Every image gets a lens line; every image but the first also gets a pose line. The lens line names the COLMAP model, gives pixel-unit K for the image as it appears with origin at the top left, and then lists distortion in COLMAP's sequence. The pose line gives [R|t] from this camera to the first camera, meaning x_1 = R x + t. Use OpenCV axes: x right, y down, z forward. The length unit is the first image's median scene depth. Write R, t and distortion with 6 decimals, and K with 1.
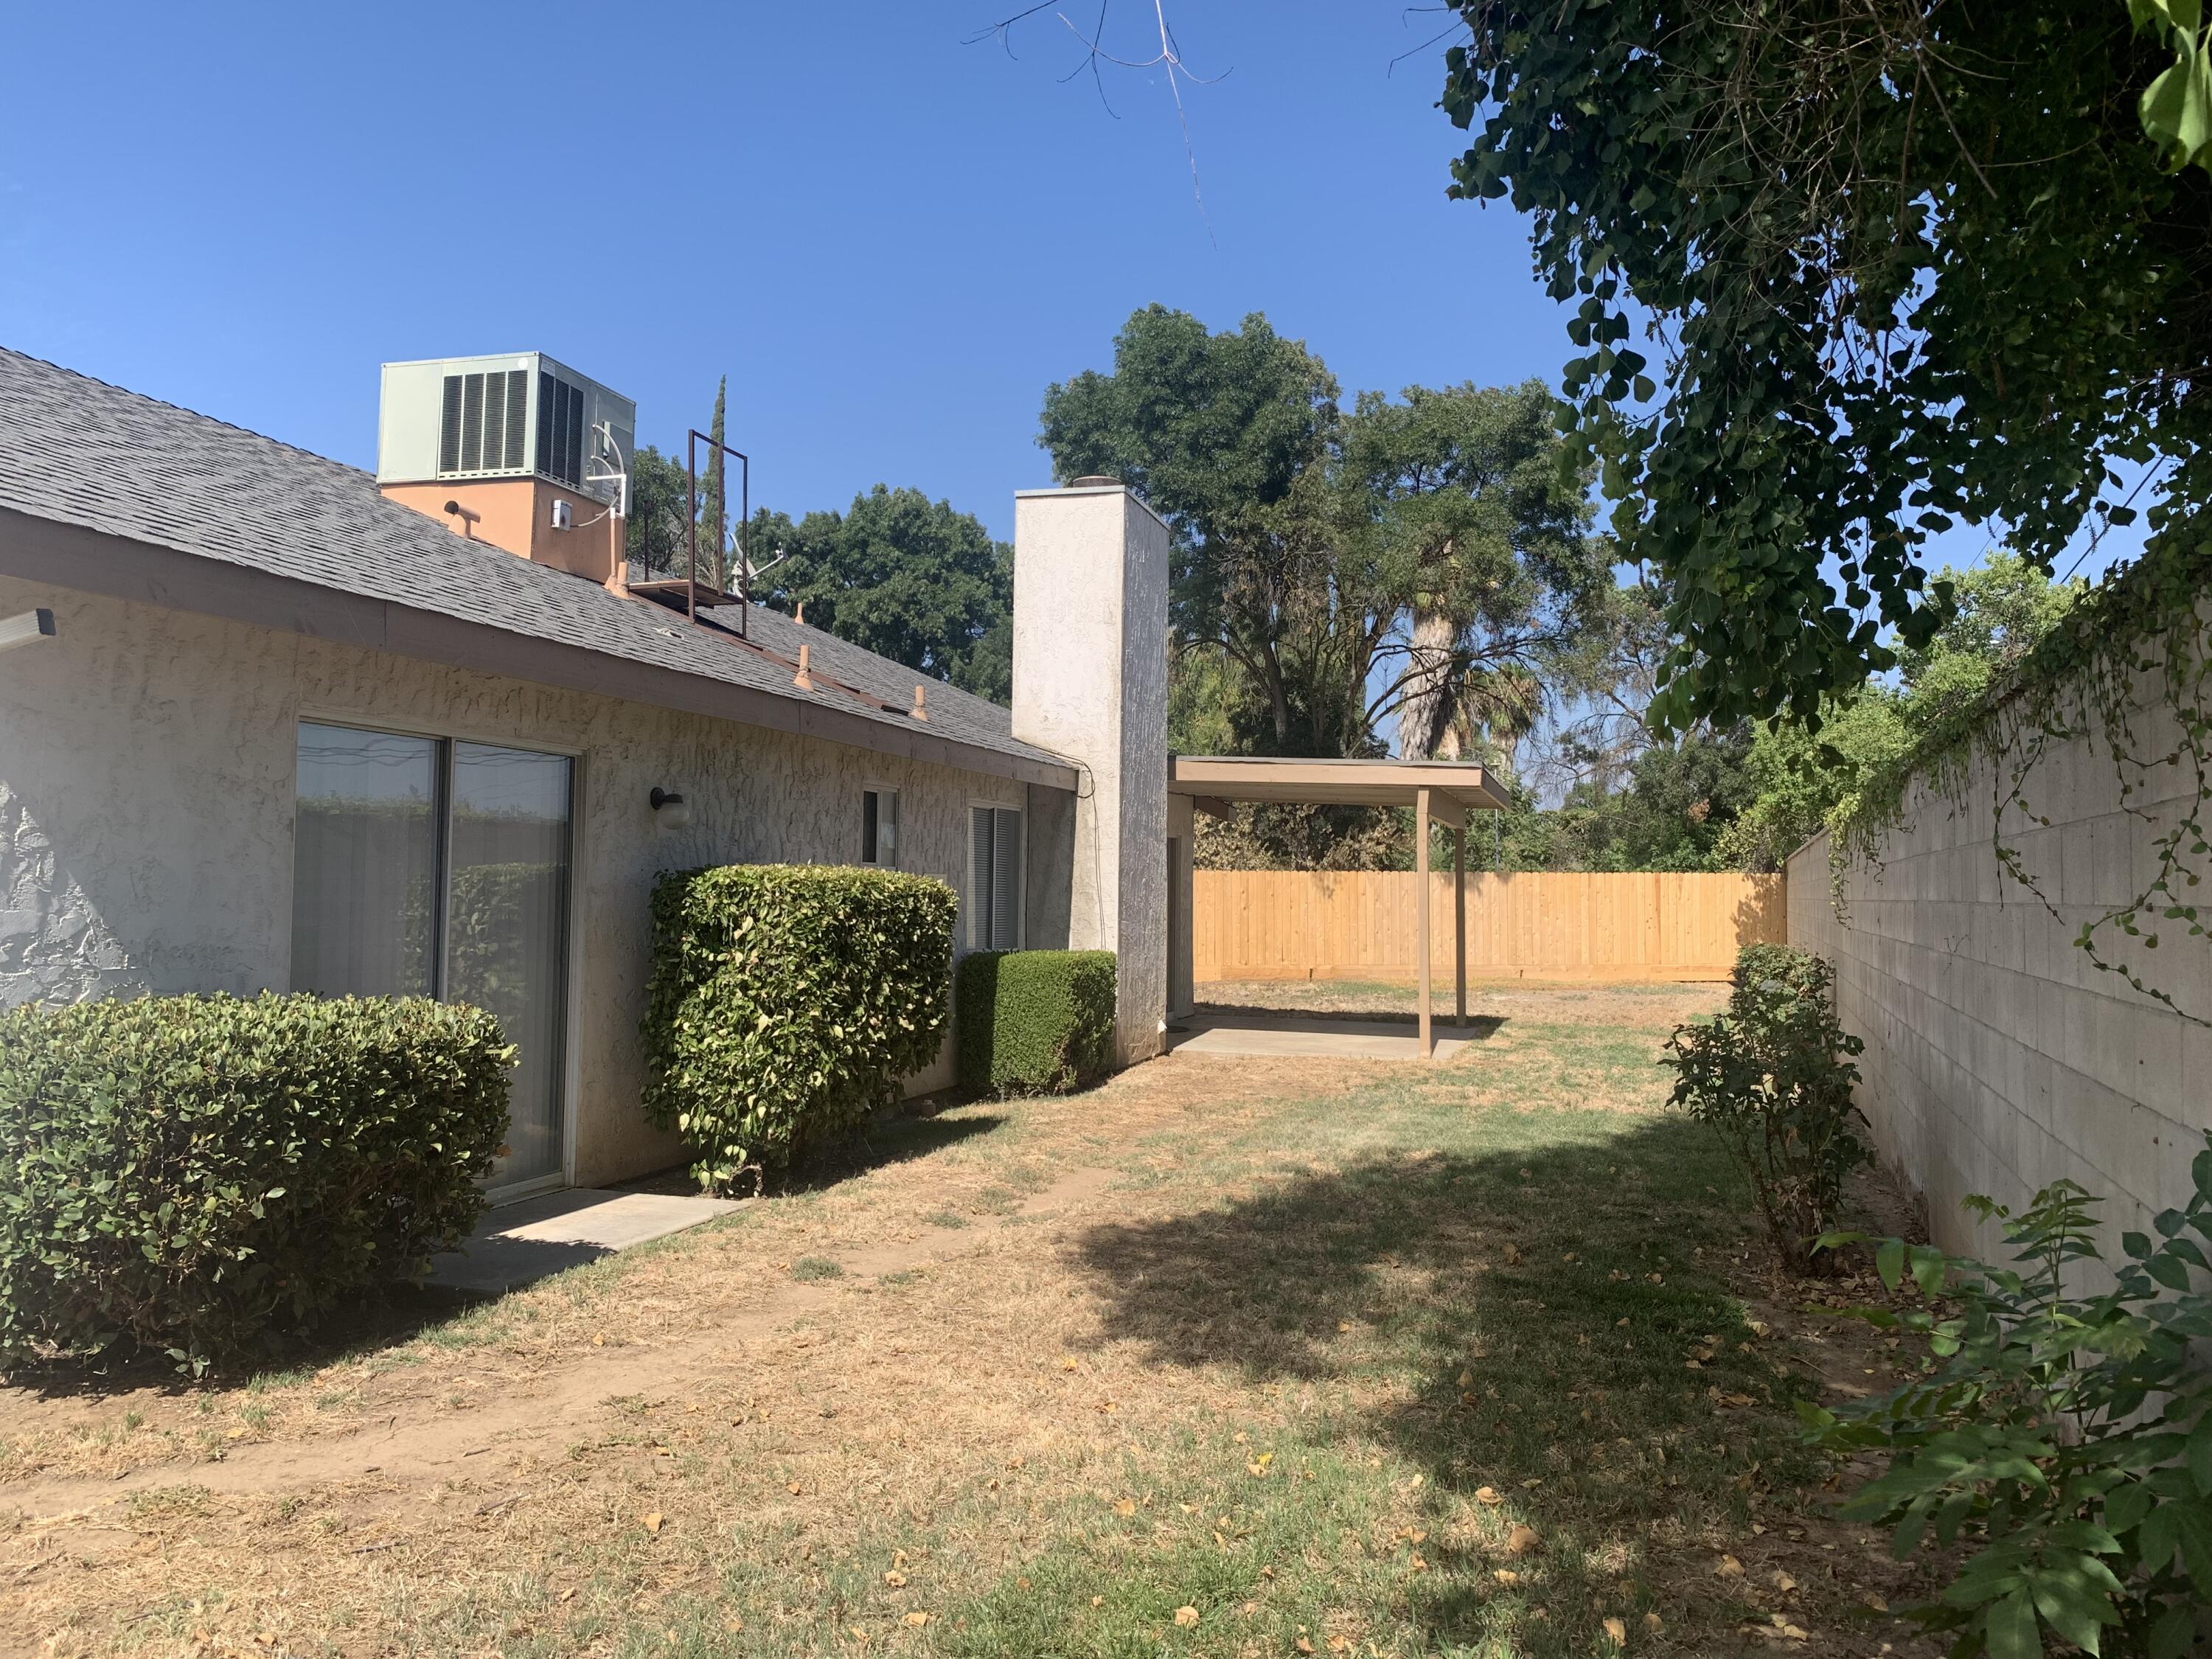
lens RADIAL K [[1685.6, 0, 1106.3], [0, 1685.6, 841.1], [0, 0, 1]] dist [0.096175, -0.142552]
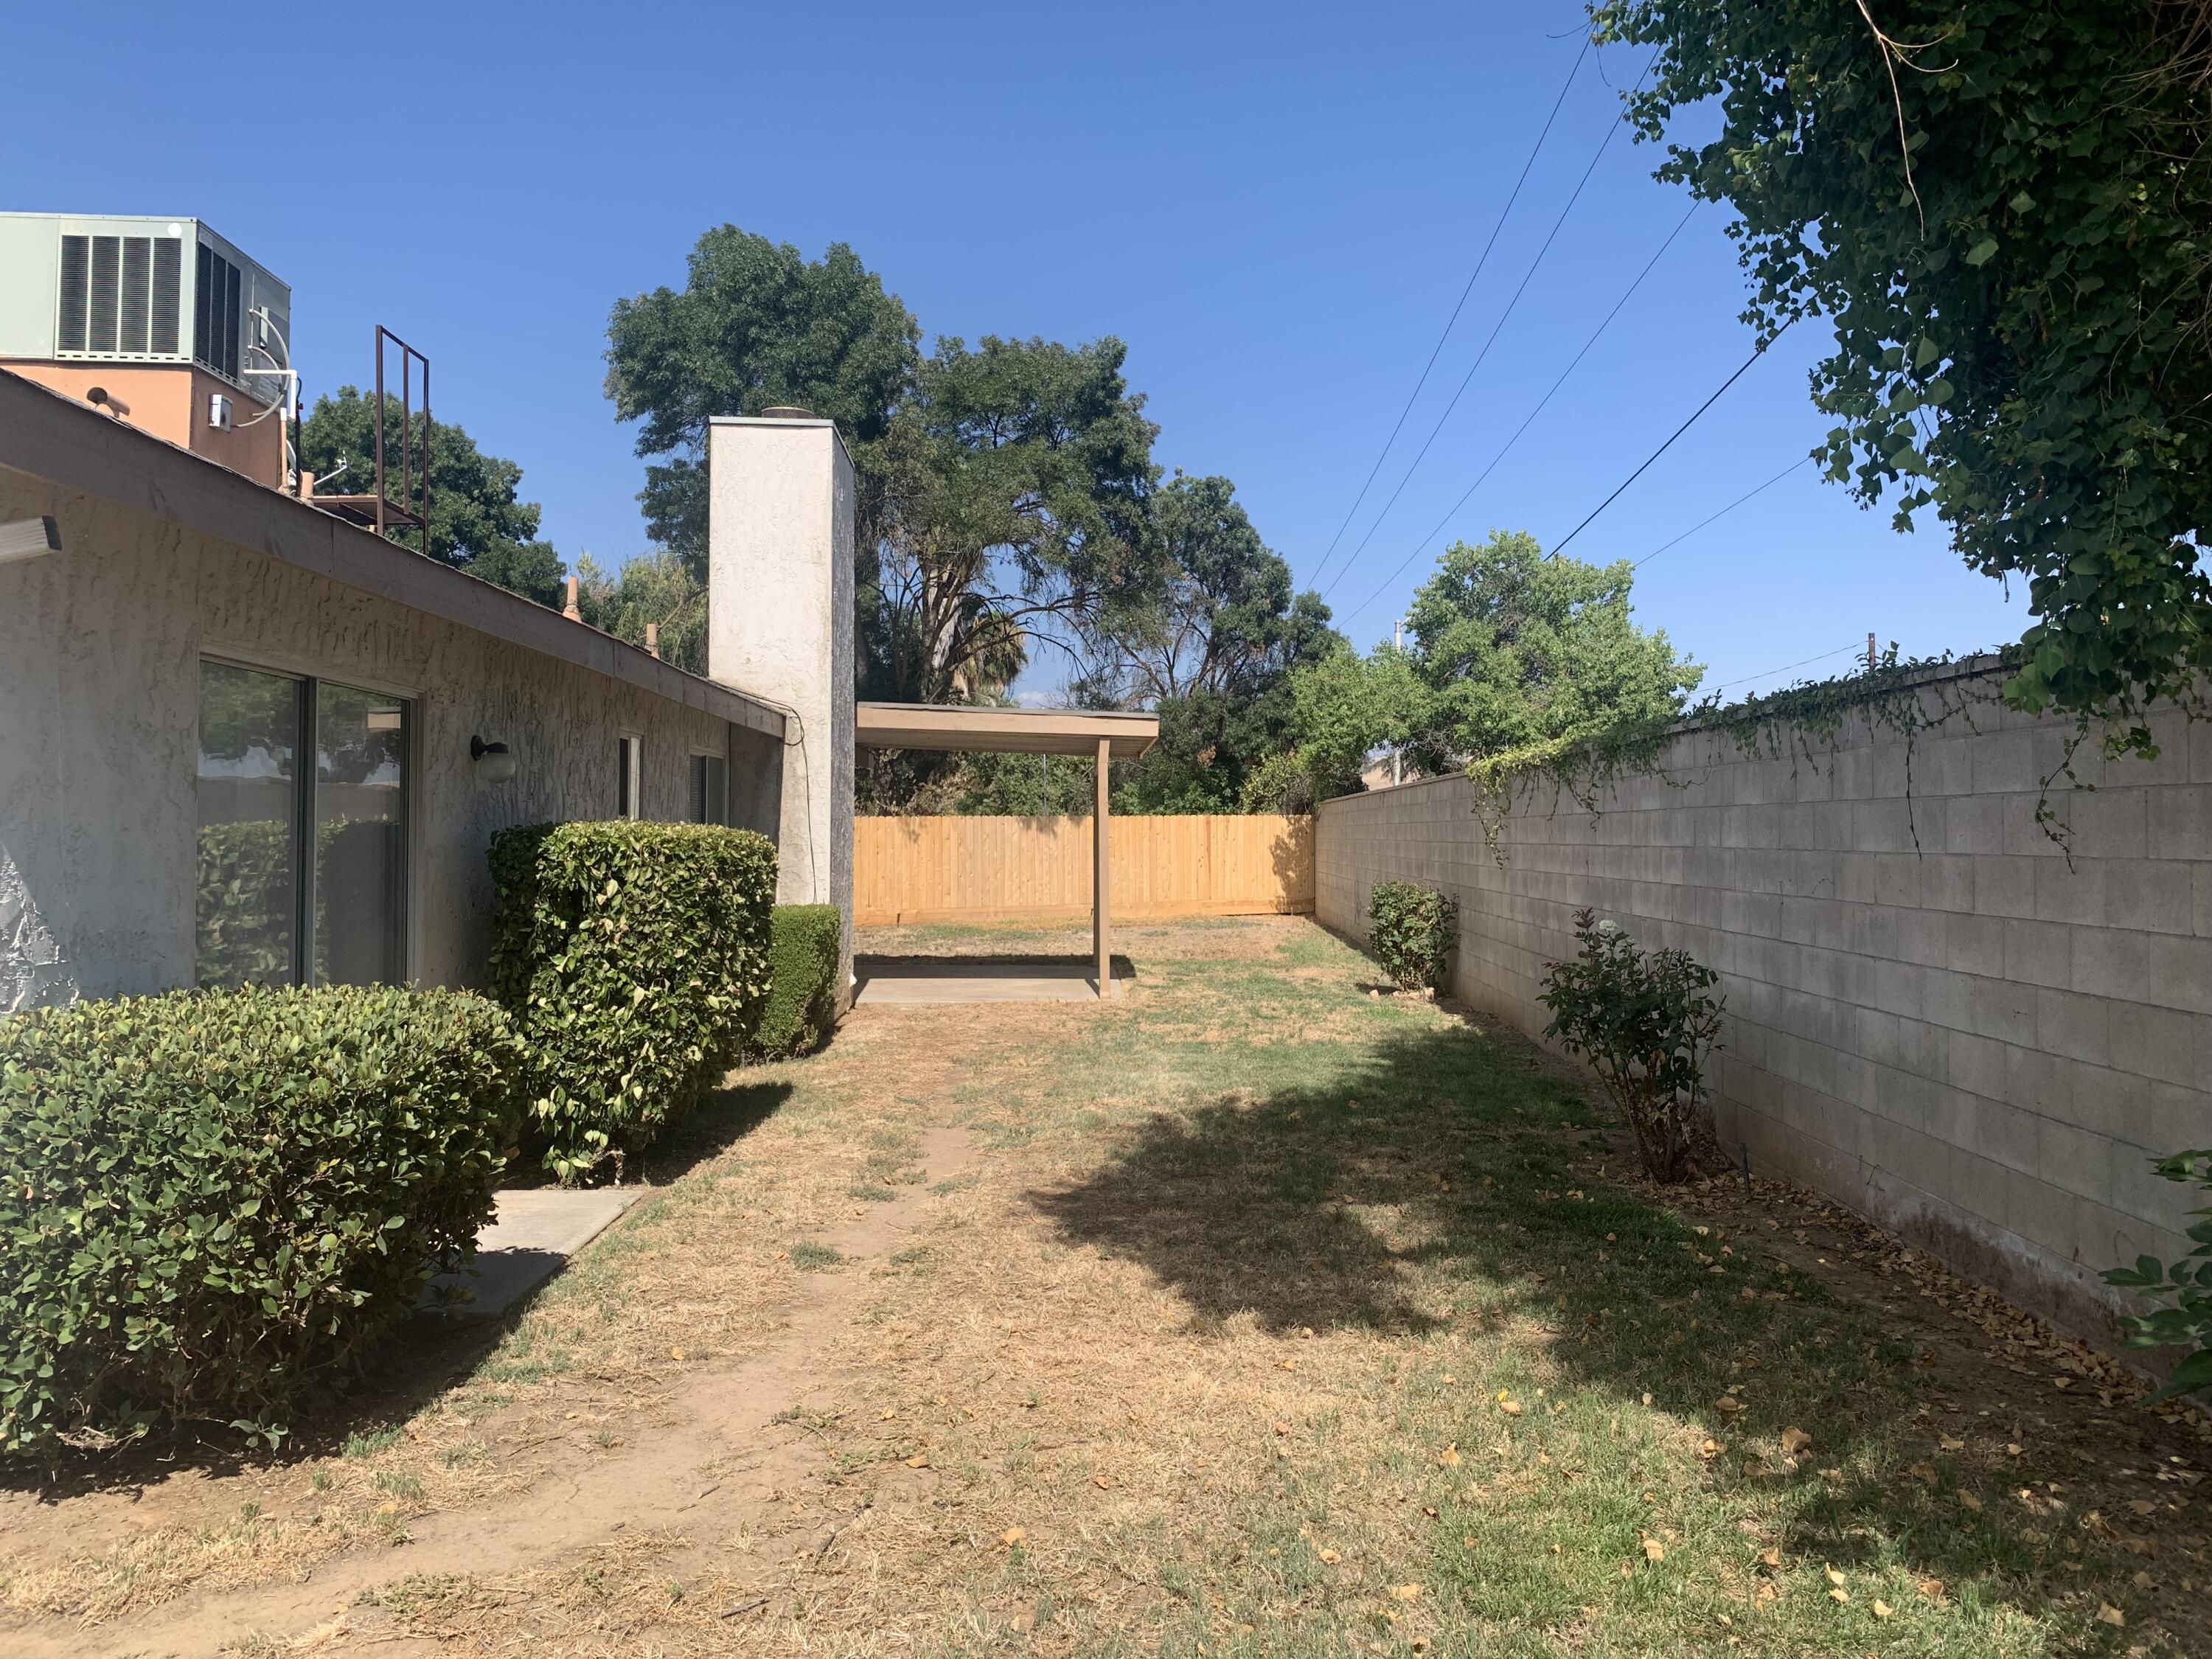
lens RADIAL K [[1684.1, 0, 1106.0], [0, 1684.1, 829.5], [0, 0, 1]] dist [0.065335, -0.086245]
pose [[0.946224, -0.008516, 0.323400, -0.252149], [-0.000683, 0.999599, 0.028320, -0.008231], [-0.323512, -0.027018, 0.945838, 0.054557]]
